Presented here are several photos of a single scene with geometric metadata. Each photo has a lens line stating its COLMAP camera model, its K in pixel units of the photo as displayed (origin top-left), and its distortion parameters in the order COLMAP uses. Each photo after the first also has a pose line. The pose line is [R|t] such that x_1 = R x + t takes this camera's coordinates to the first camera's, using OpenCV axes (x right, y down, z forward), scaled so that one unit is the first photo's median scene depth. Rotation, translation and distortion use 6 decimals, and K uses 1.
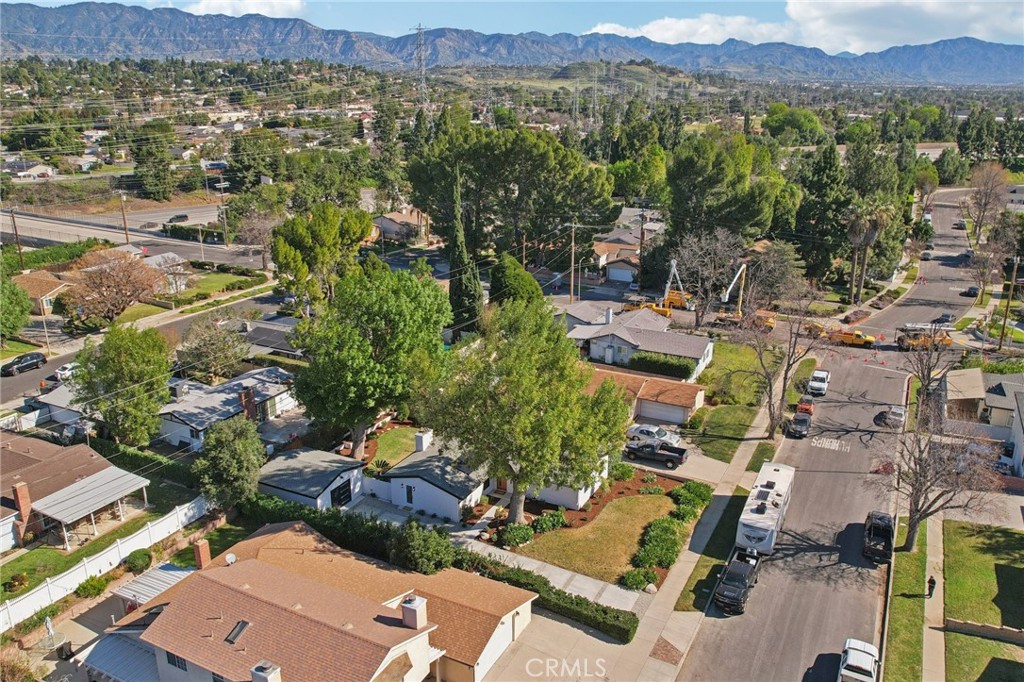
lens RADIAL K [[784.3, 0, 527.0], [0, 784.3, 343.2], [0, 0, 1]] dist [-0.051839, -0.000201]
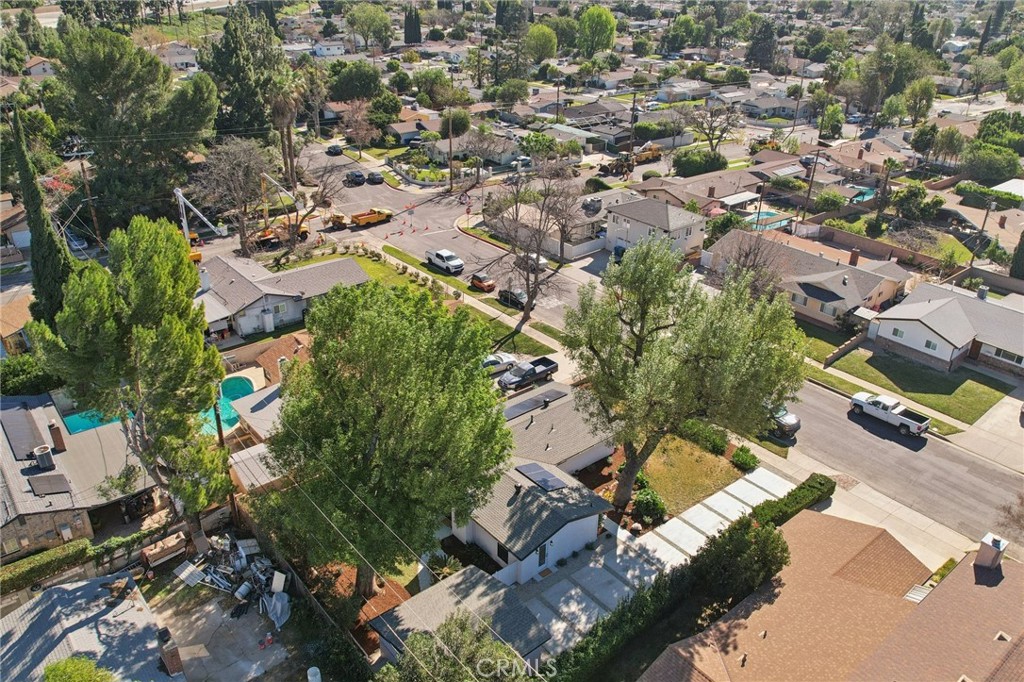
lens RADIAL K [[767.7, 0, 516.2], [0, 767.7, 345.1], [0, 0, 1]] dist [-0.079096, 0.065234]
pose [[0.407101, -0.418978, 0.811620, -0.420171], [0.272627, 0.903819, 0.329826, -0.145948], [-0.871747, 0.086996, 0.482171, 0.417150]]
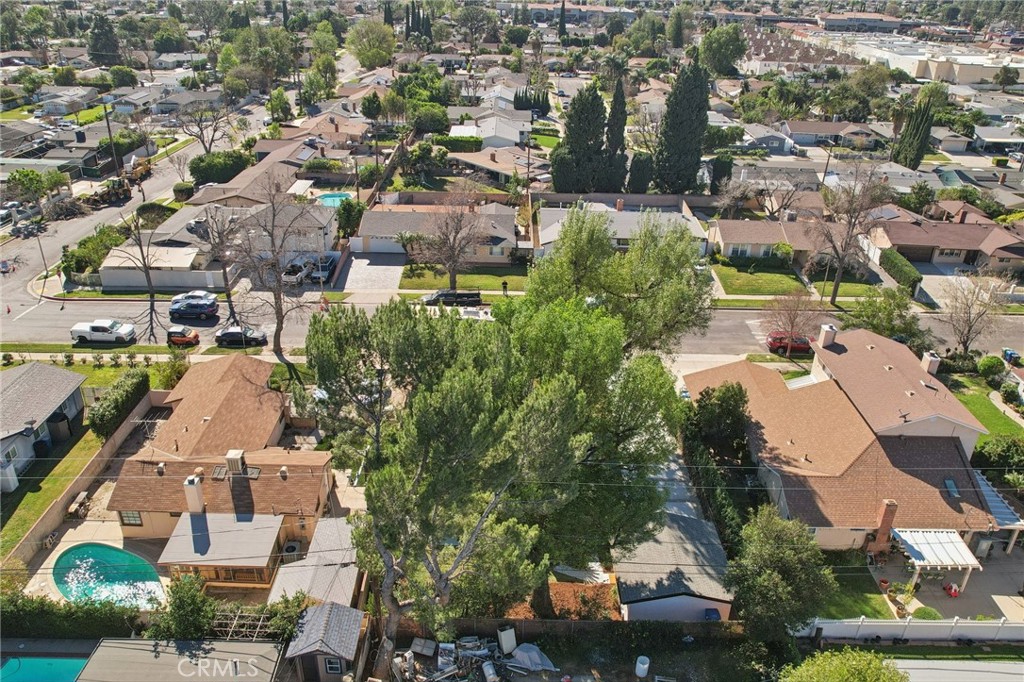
lens RADIAL K [[767.7, 0, 516.2], [0, 767.7, 345.1], [0, 0, 1]] dist [-0.079096, 0.065234]
pose [[-0.441901, -0.425883, 0.789524, -0.434576], [0.253143, 0.785149, 0.565208, -0.265697], [-0.860606, 0.449628, -0.239149, 0.767713]]
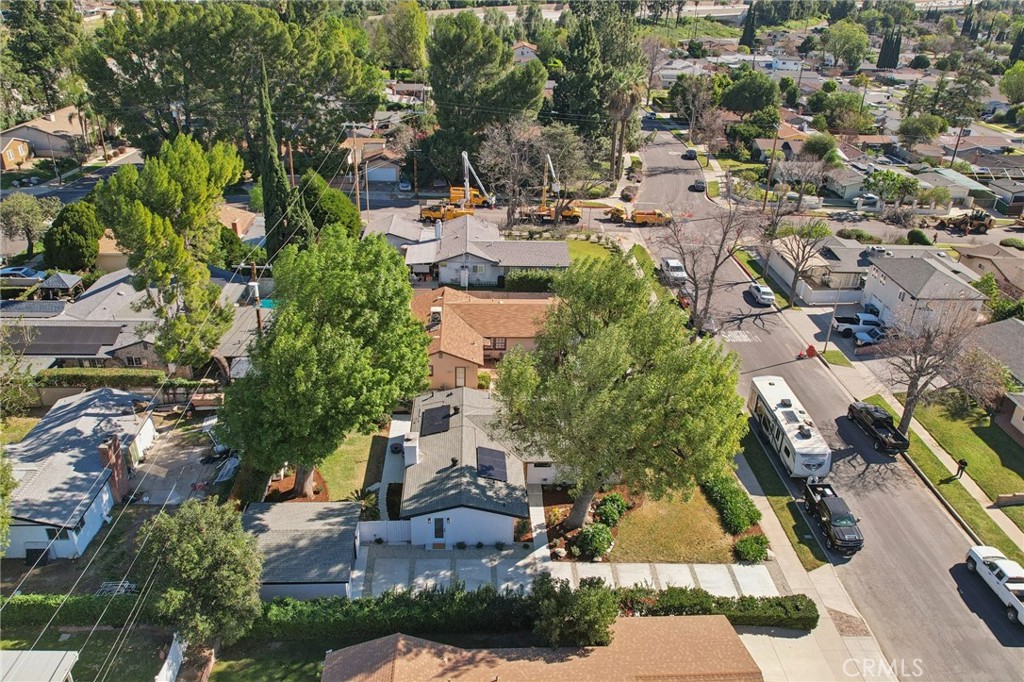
lens RADIAL K [[767.7, 0, 516.2], [0, 767.7, 345.1], [0, 0, 1]] dist [-0.079096, 0.065234]
pose [[0.871014, -0.205855, 0.446048, -0.240162], [0.127294, 0.971533, 0.199799, -0.073868], [-0.474480, -0.117248, 0.872423, 0.216720]]
